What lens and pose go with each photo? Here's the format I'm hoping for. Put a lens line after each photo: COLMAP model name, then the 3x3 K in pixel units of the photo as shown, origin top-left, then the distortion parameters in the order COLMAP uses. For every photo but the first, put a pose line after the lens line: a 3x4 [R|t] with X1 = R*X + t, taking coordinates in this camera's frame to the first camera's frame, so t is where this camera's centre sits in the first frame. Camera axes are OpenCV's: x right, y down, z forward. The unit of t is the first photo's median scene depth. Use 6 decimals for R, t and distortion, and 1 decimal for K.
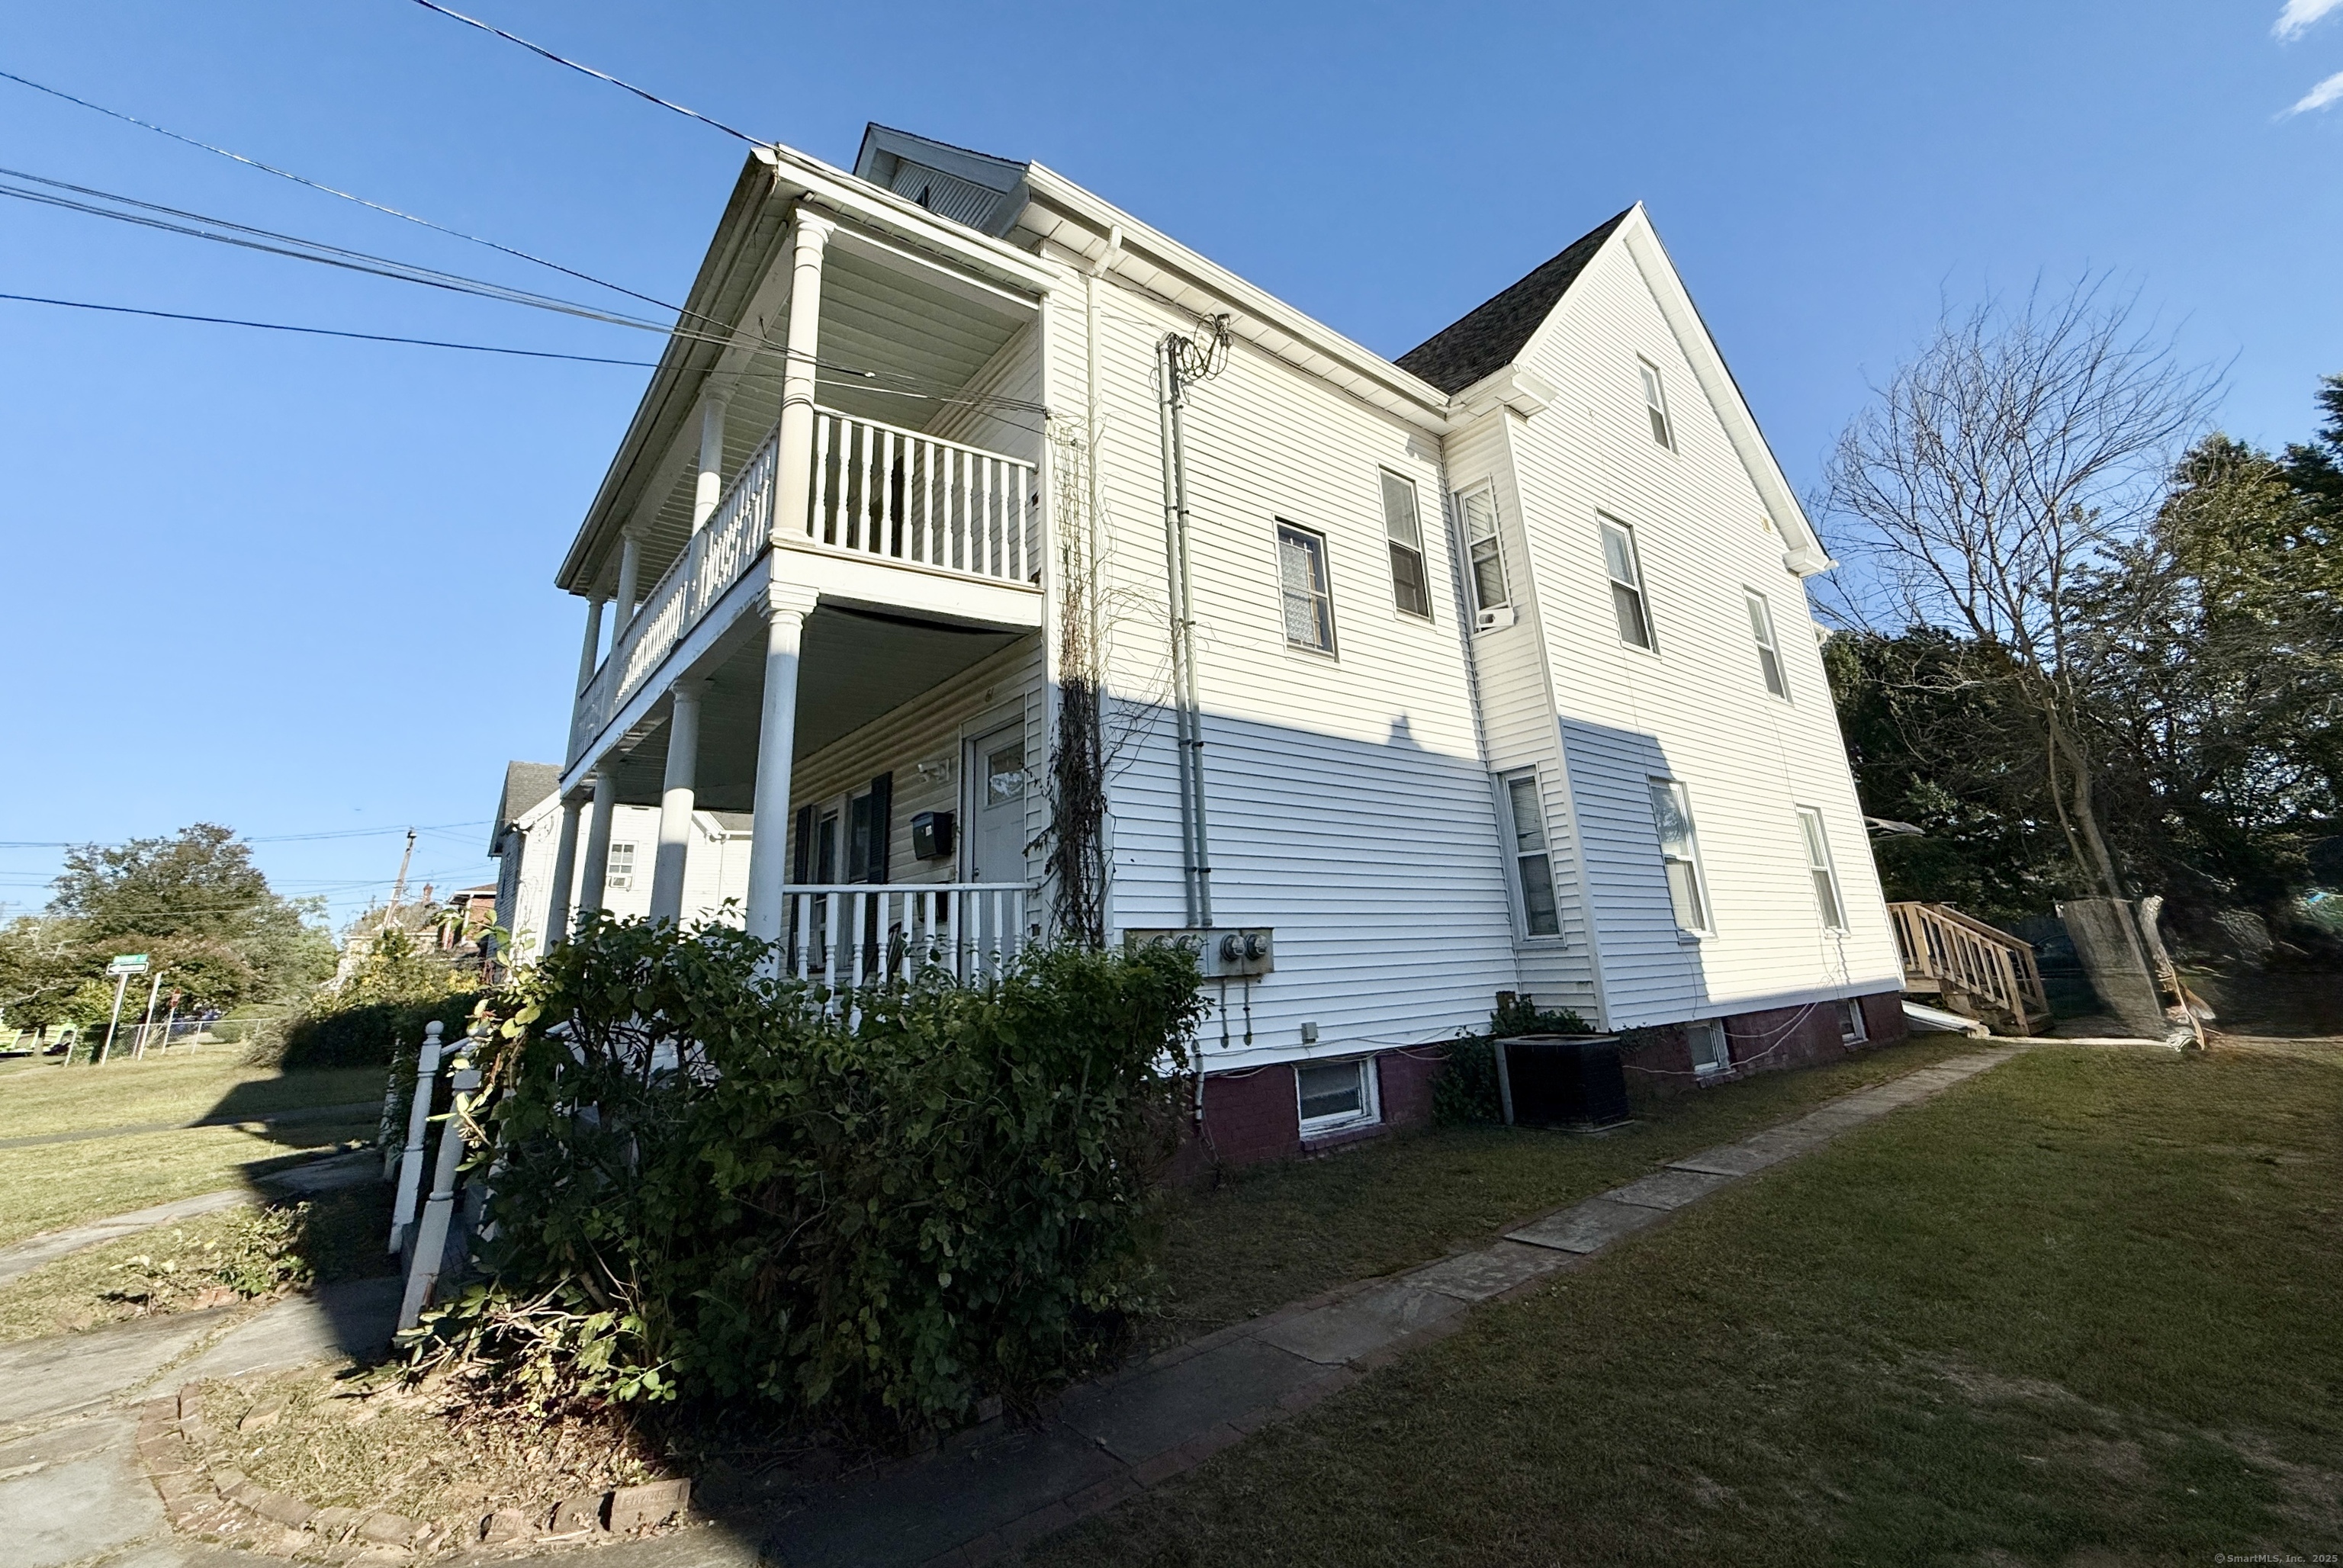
lens RADIAL K [[932.1, 0, 1168.9], [0, 932.1, 690.0], [0, 0, 1]] dist [0.002272, -0.000033]
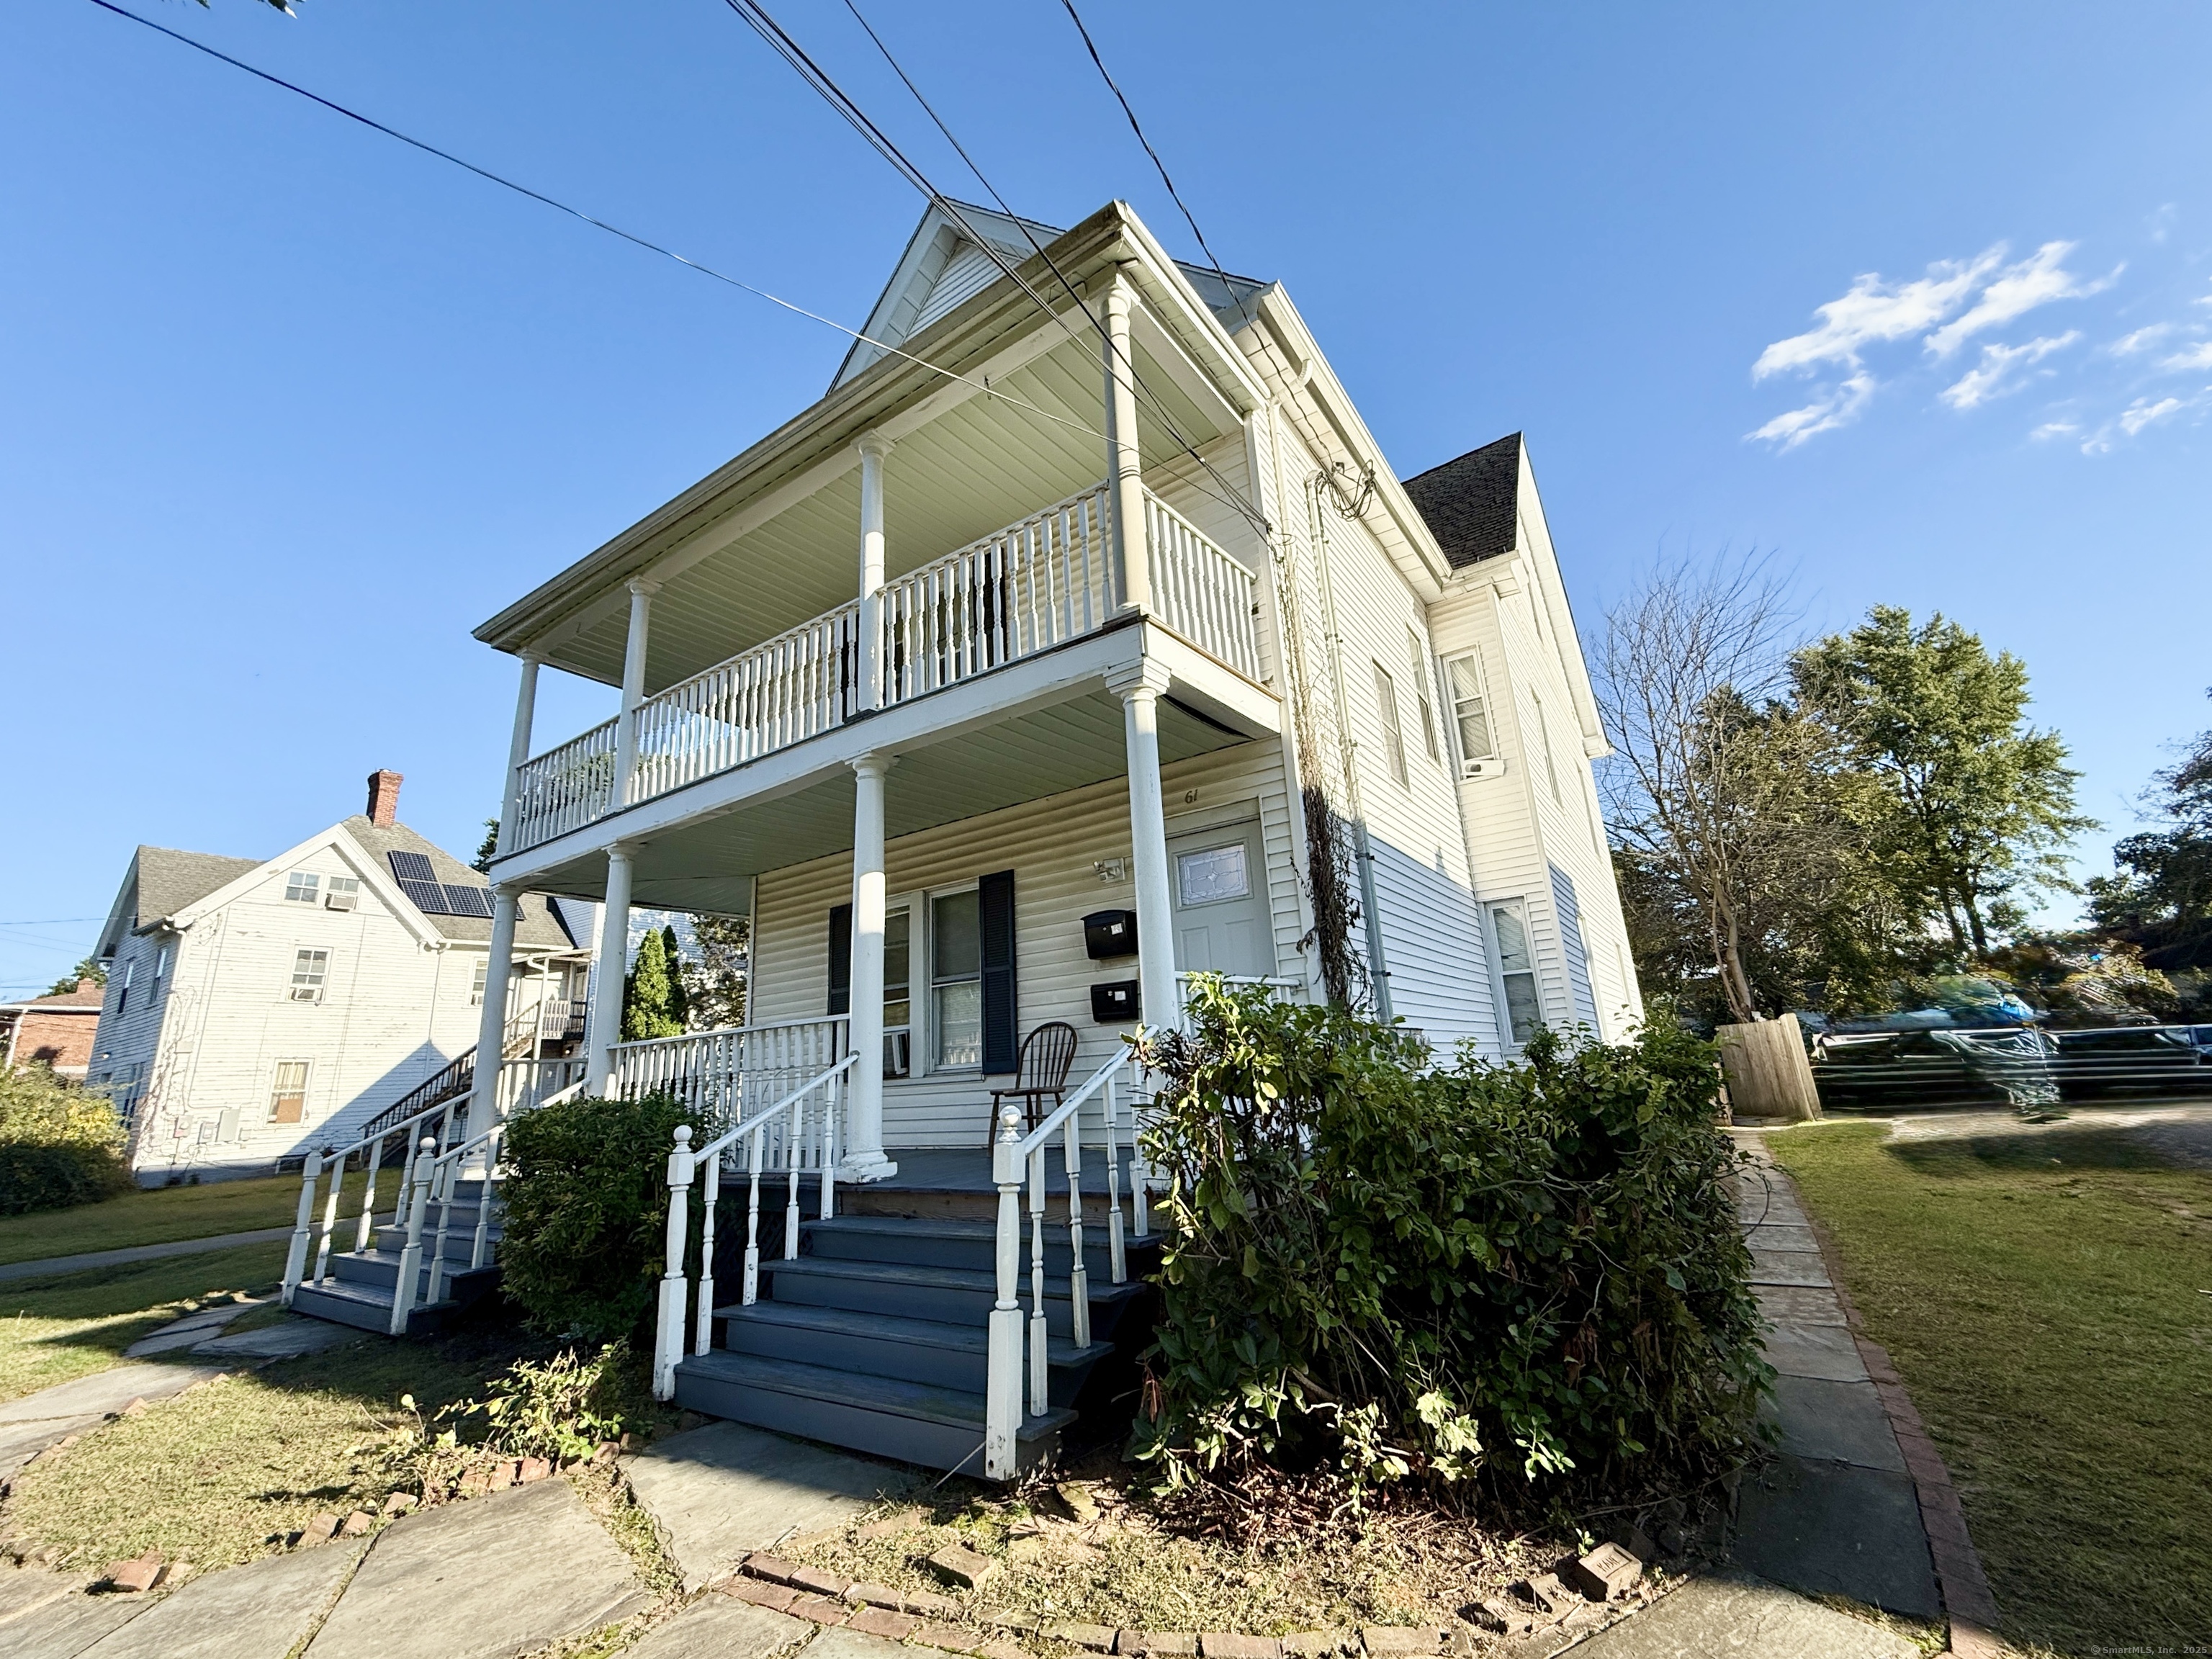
lens RADIAL K [[885.7, 0, 1118.6], [0, 885.7, 833.8], [0, 0, 1]] dist [-0.001966, -0.000070]
pose [[0.959975, 0.066686, 0.272030, -0.404815], [-0.068361, 0.997655, -0.003326, 0.041435], [-0.271614, -0.015404, 0.962283, 0.077403]]
